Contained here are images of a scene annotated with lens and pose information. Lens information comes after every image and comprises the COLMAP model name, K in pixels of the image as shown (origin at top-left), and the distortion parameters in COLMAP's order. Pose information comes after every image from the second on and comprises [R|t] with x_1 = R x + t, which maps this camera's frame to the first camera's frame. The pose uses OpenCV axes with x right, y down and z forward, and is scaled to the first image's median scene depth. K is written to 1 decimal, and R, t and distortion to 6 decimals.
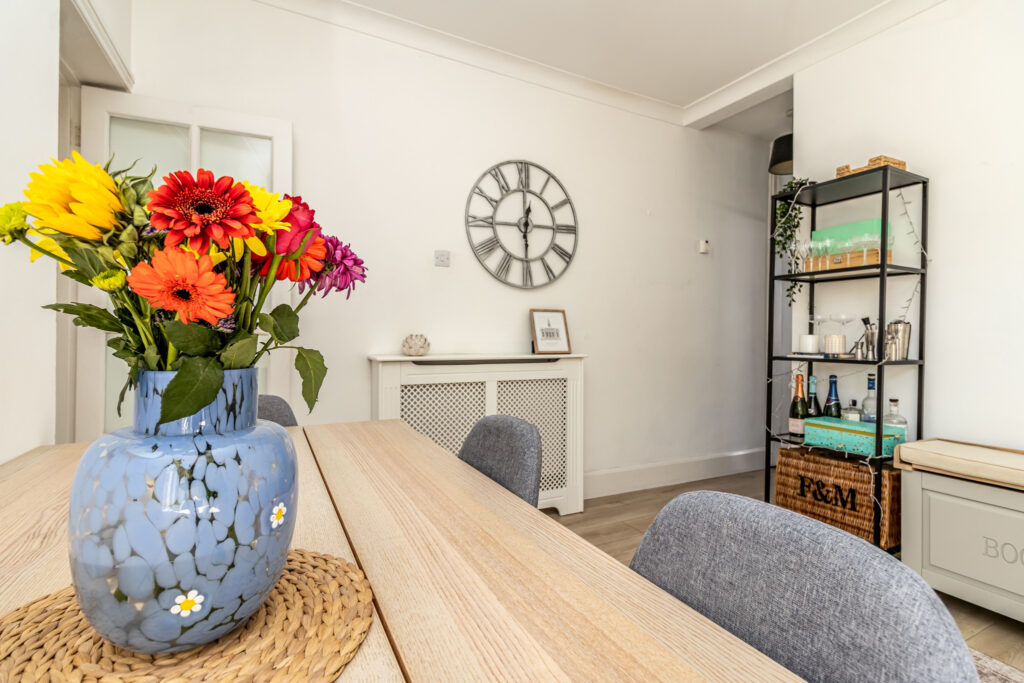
lens RADIAL K [[470.5, 0, 505.5], [0, 470.5, 338.1], [0, 0, 1]] dist [0.005628, 0.000171]
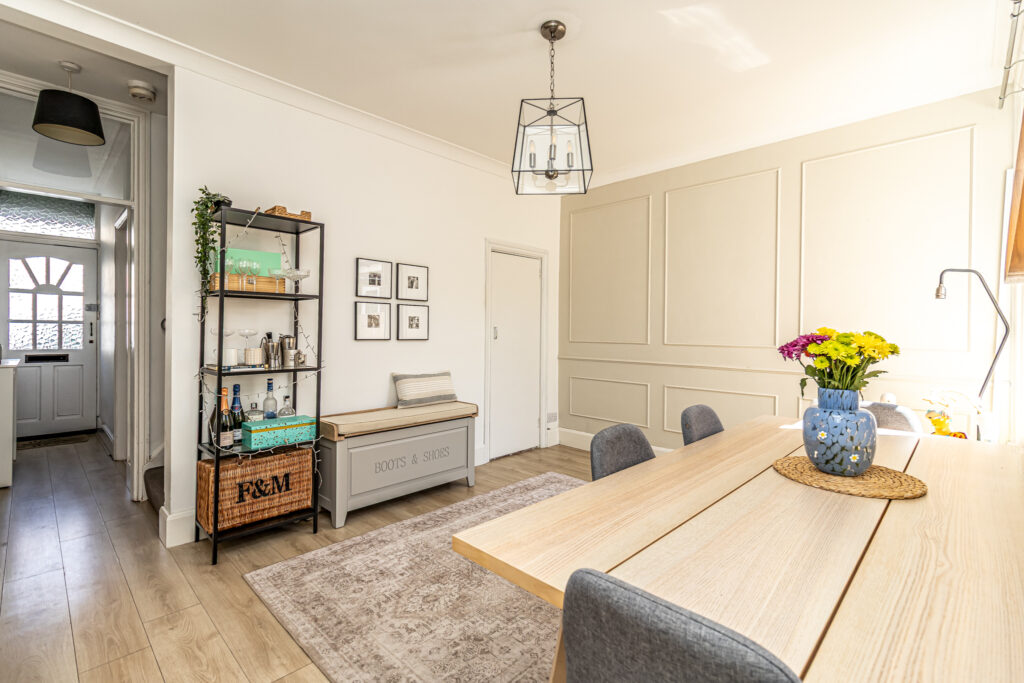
lens RADIAL K [[470.5, 0, 510.0], [0, 470.5, 335.9], [0, 0, 1]] dist [0.005628, 0.000171]
pose [[-0.319285, -0.020863, 0.947429, -0.575394], [-0.009533, 0.999778, 0.018803, -0.063602], [-0.947611, -0.003028, -0.319413, 0.802132]]
